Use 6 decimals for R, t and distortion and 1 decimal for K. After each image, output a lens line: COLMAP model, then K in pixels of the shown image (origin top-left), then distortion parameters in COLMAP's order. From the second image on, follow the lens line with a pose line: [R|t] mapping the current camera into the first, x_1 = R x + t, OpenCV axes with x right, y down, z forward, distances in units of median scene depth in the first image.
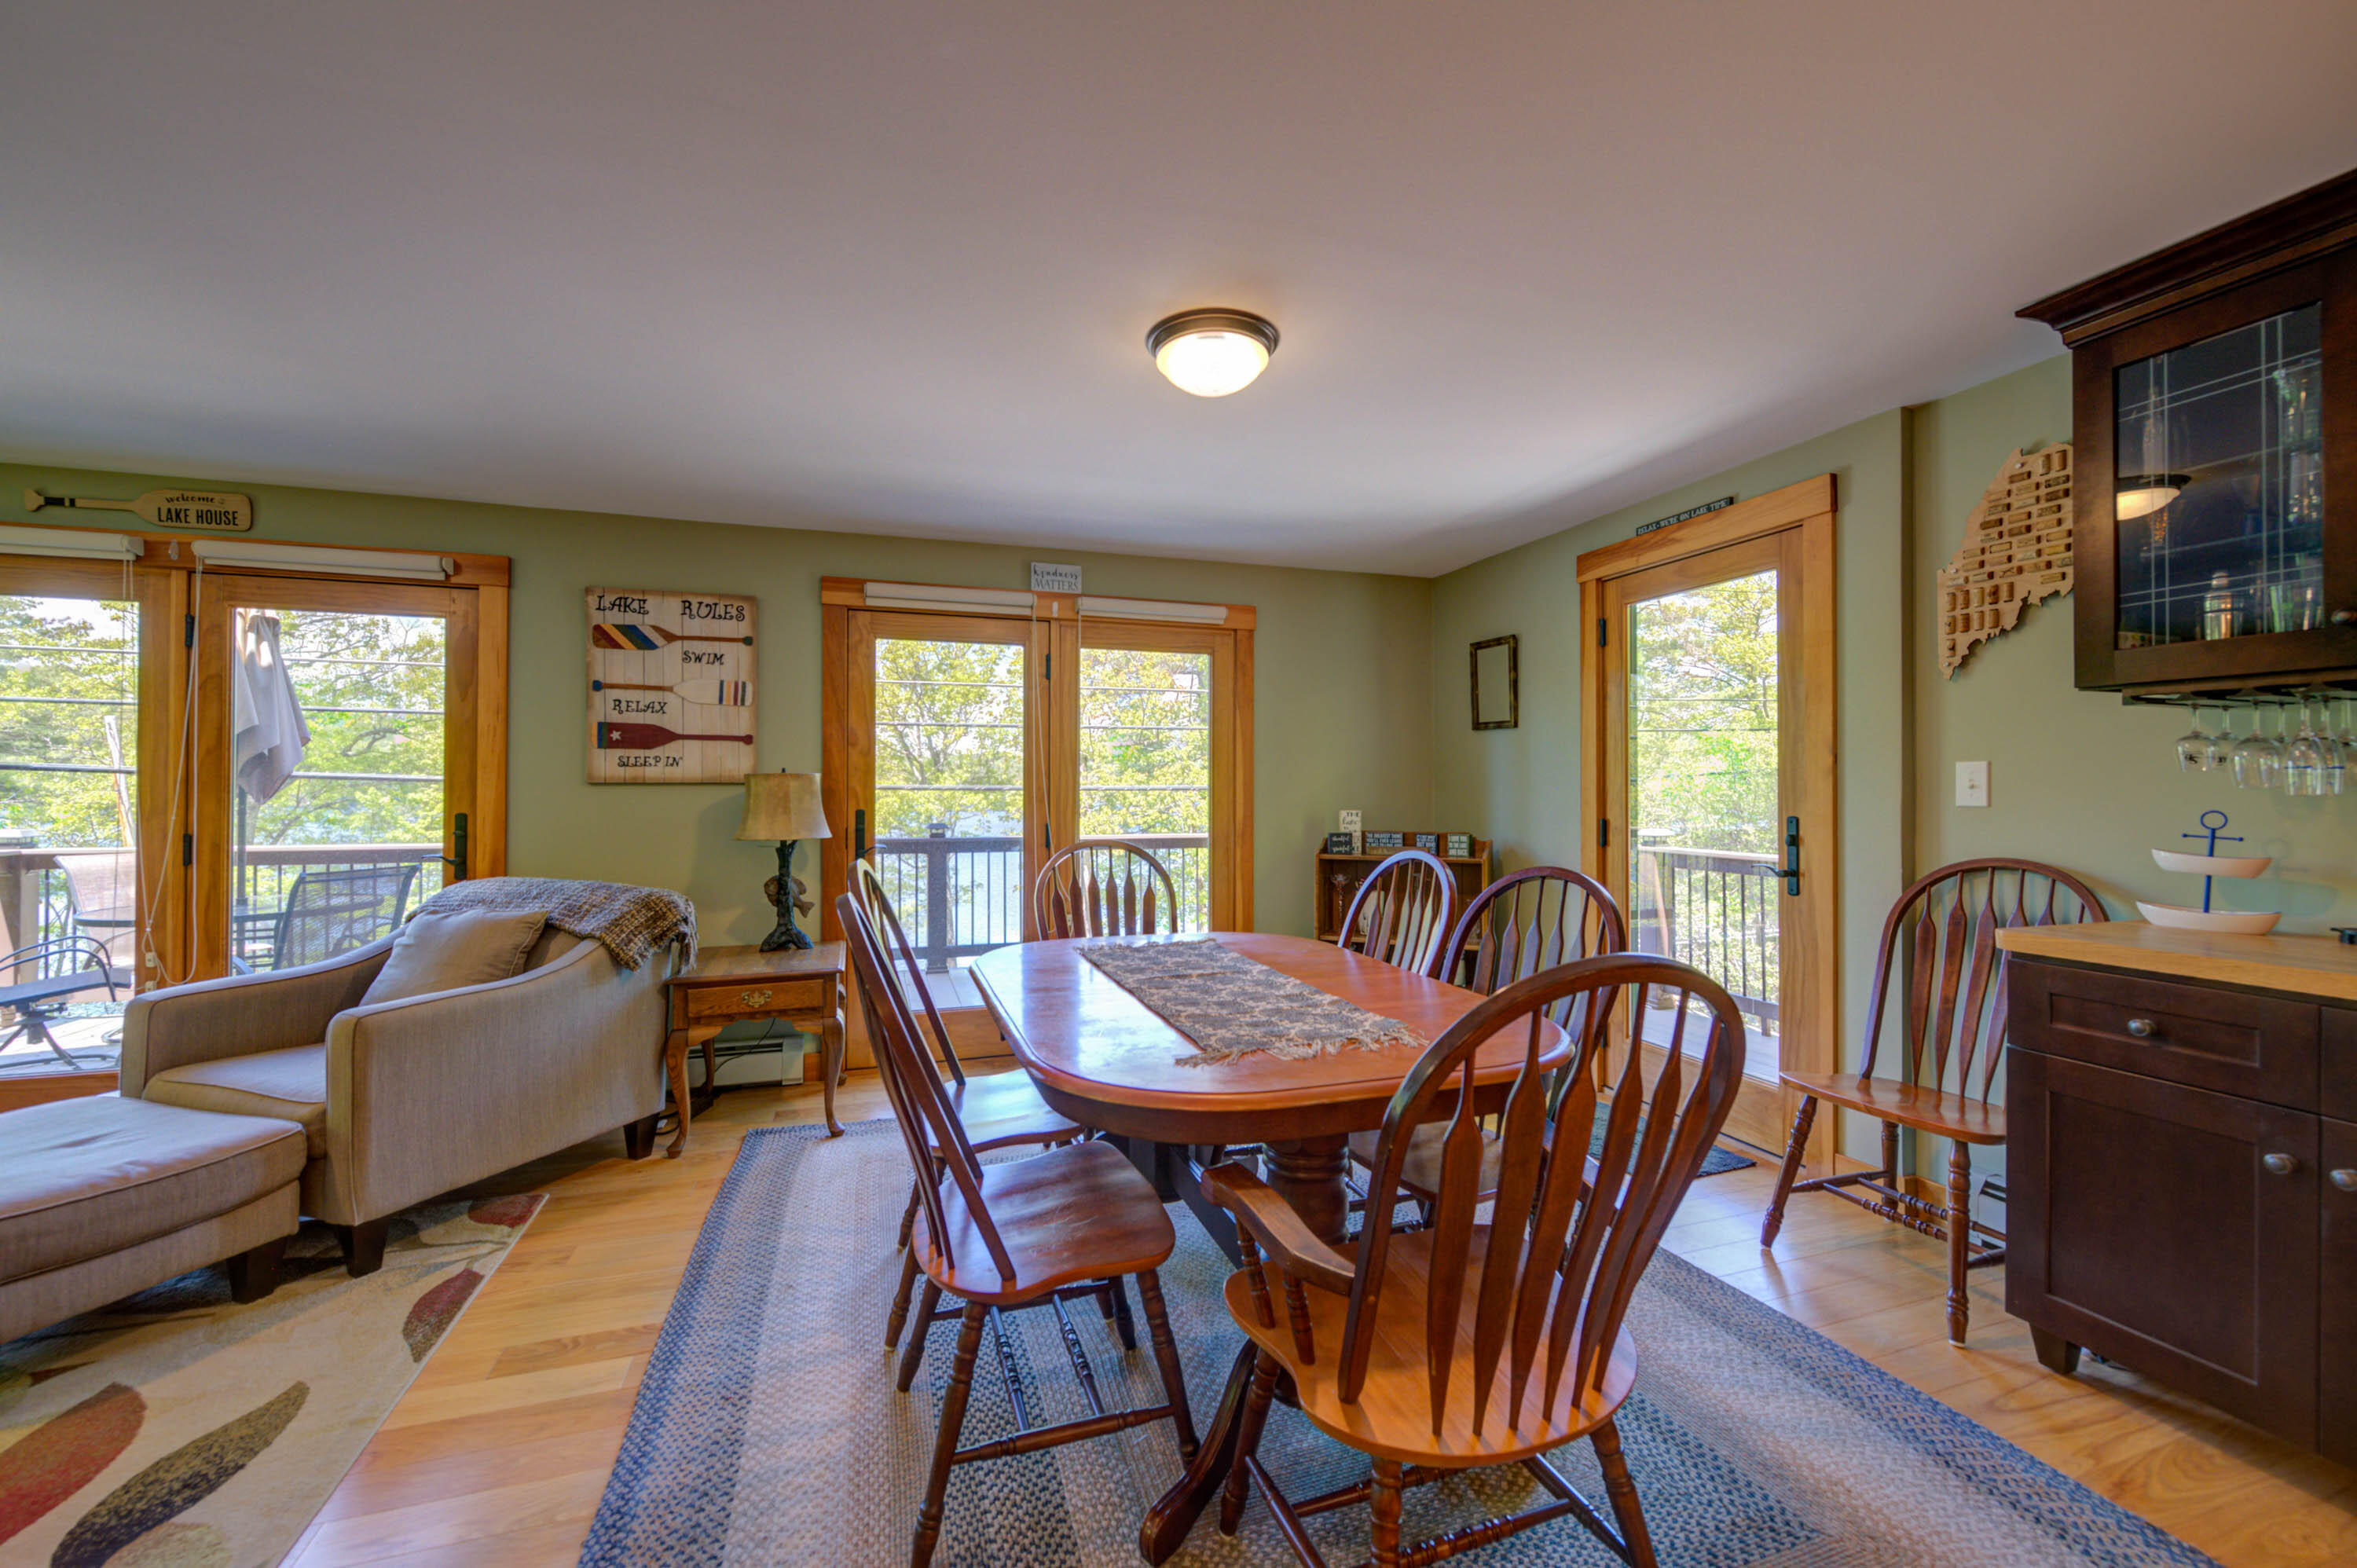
lens RADIAL K [[943.4, 0, 1177.7], [0, 943.4, 784.5], [0, 0, 1]] dist [-0.001146, -0.002017]
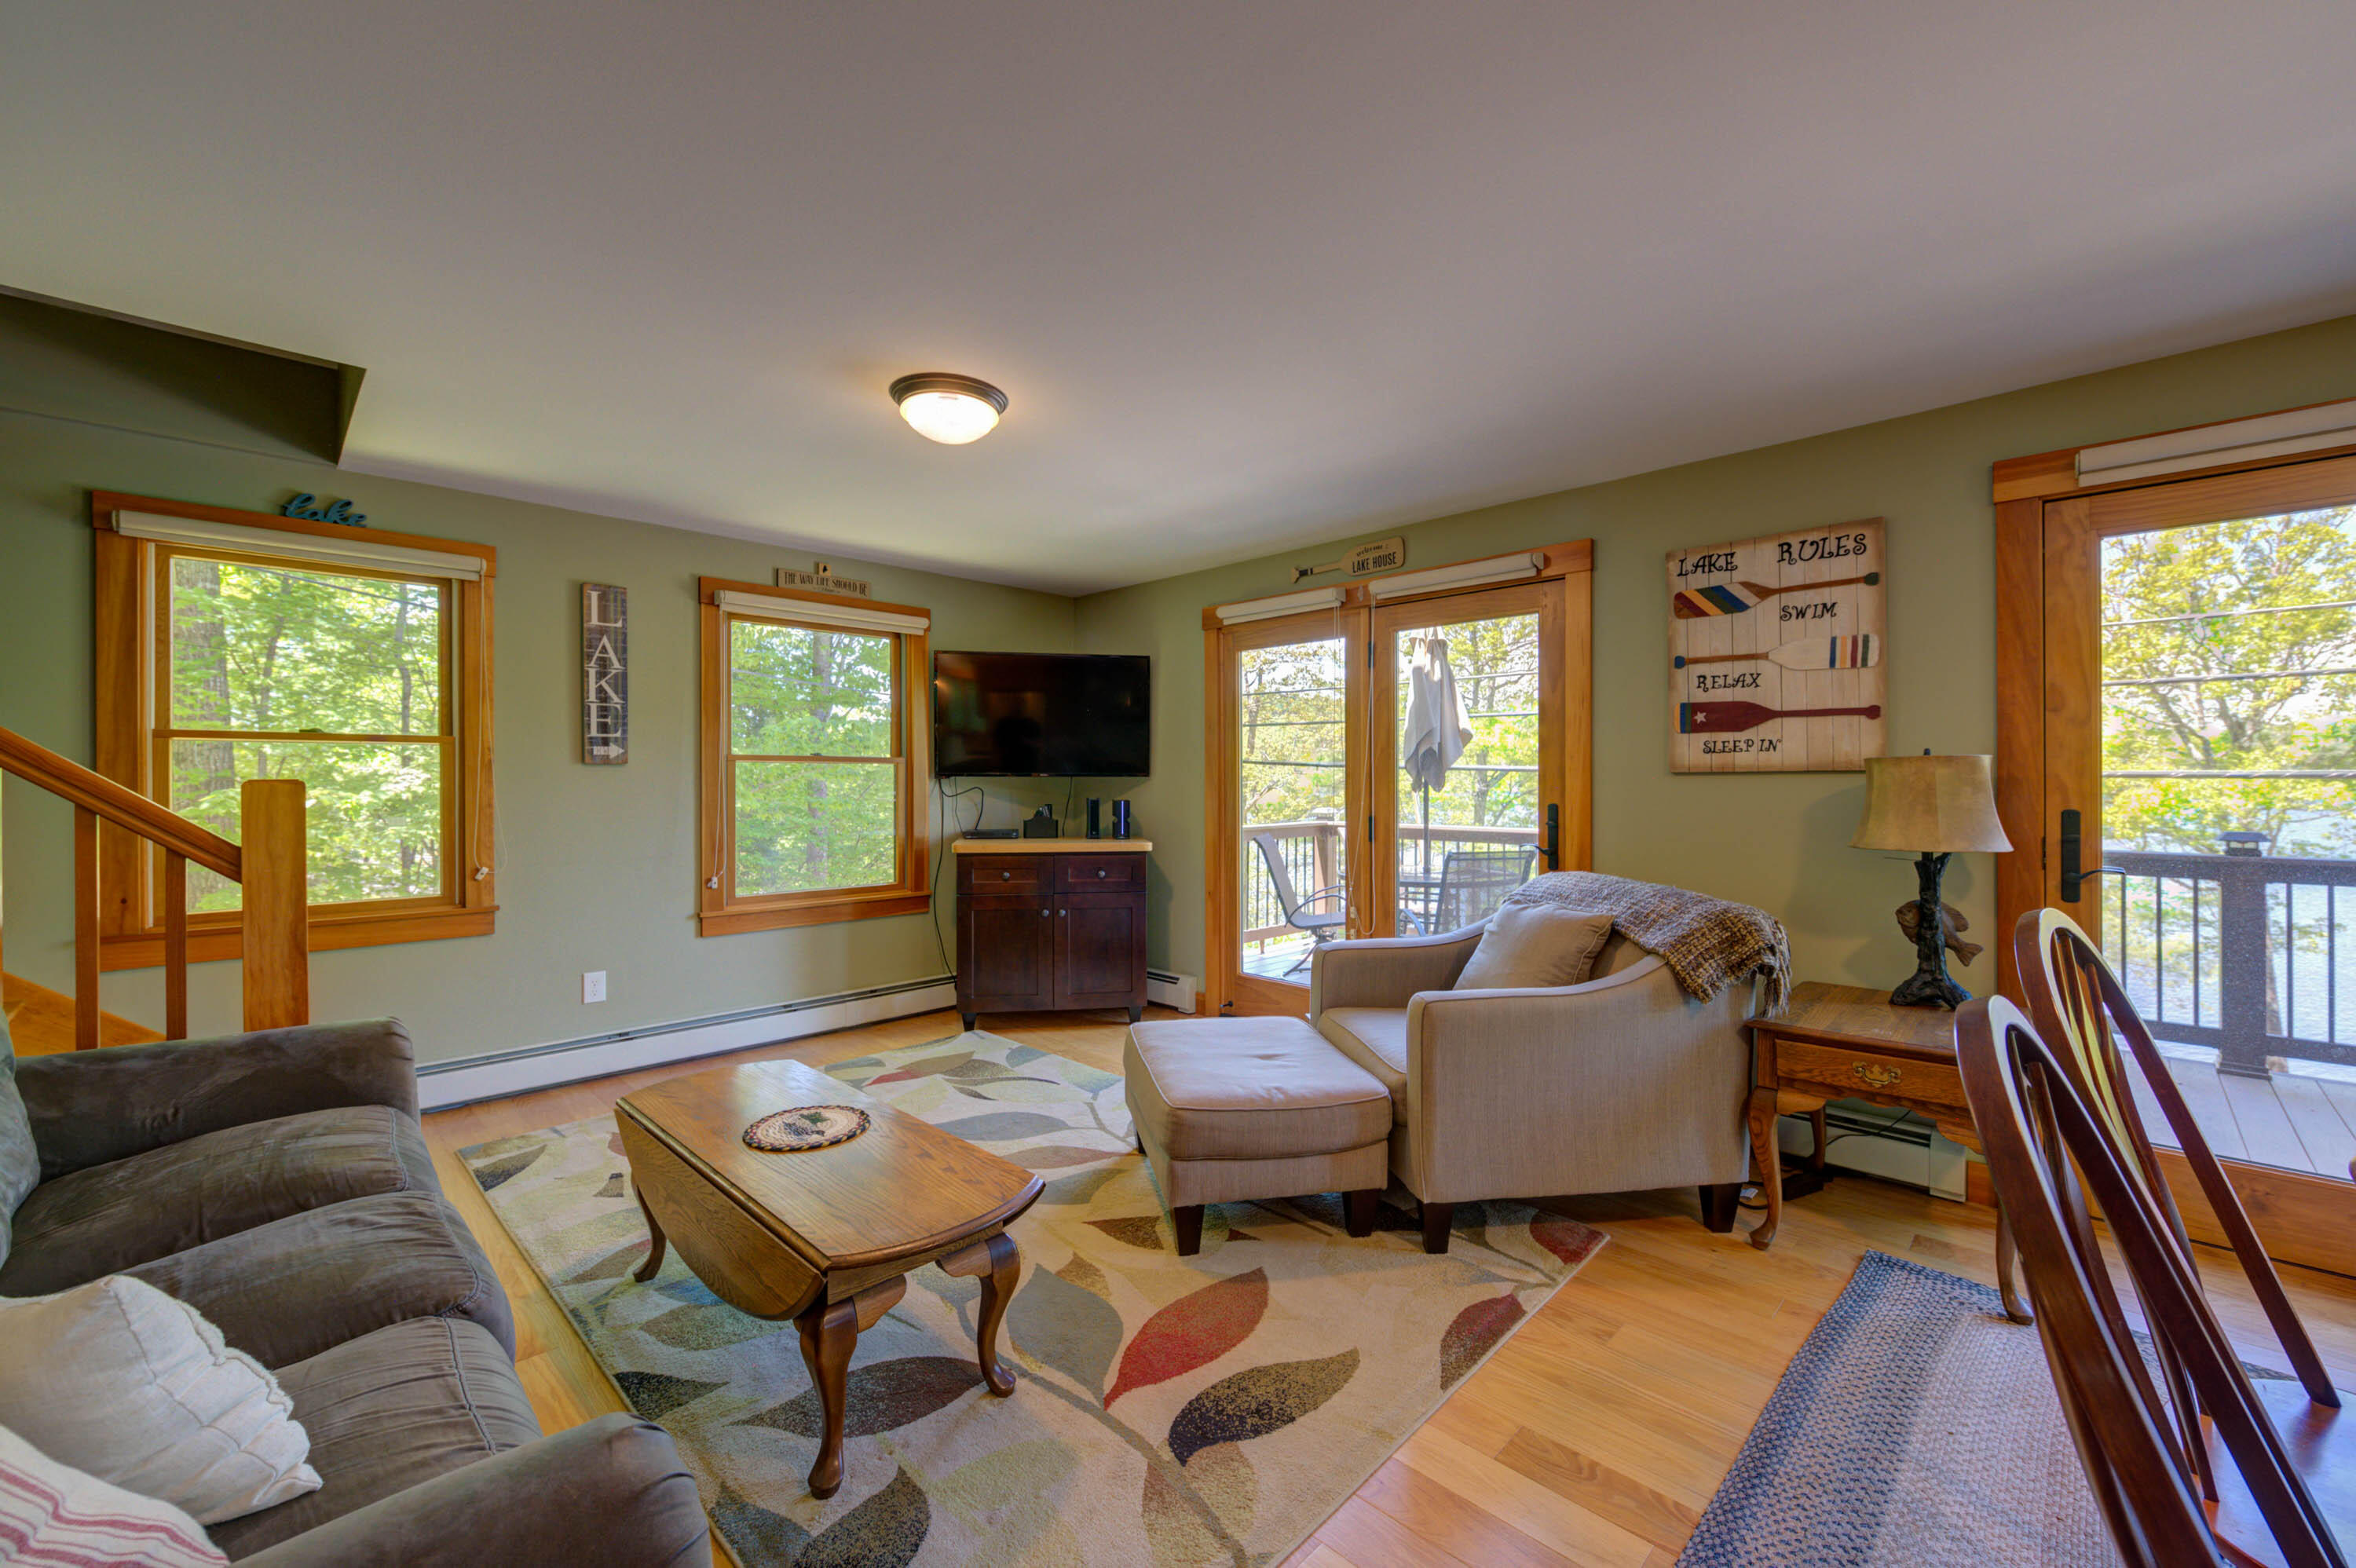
lens RADIAL K [[942.9, 0, 1166.0], [0, 942.9, 780.0], [0, 0, 1]] dist [-0.001146, -0.002017]
pose [[0.452185, -0.003161, -0.891919, -0.051449], [0.008936, 0.999960, 0.000987, 0.000146], [0.891880, -0.008416, 0.452195, 0.187349]]
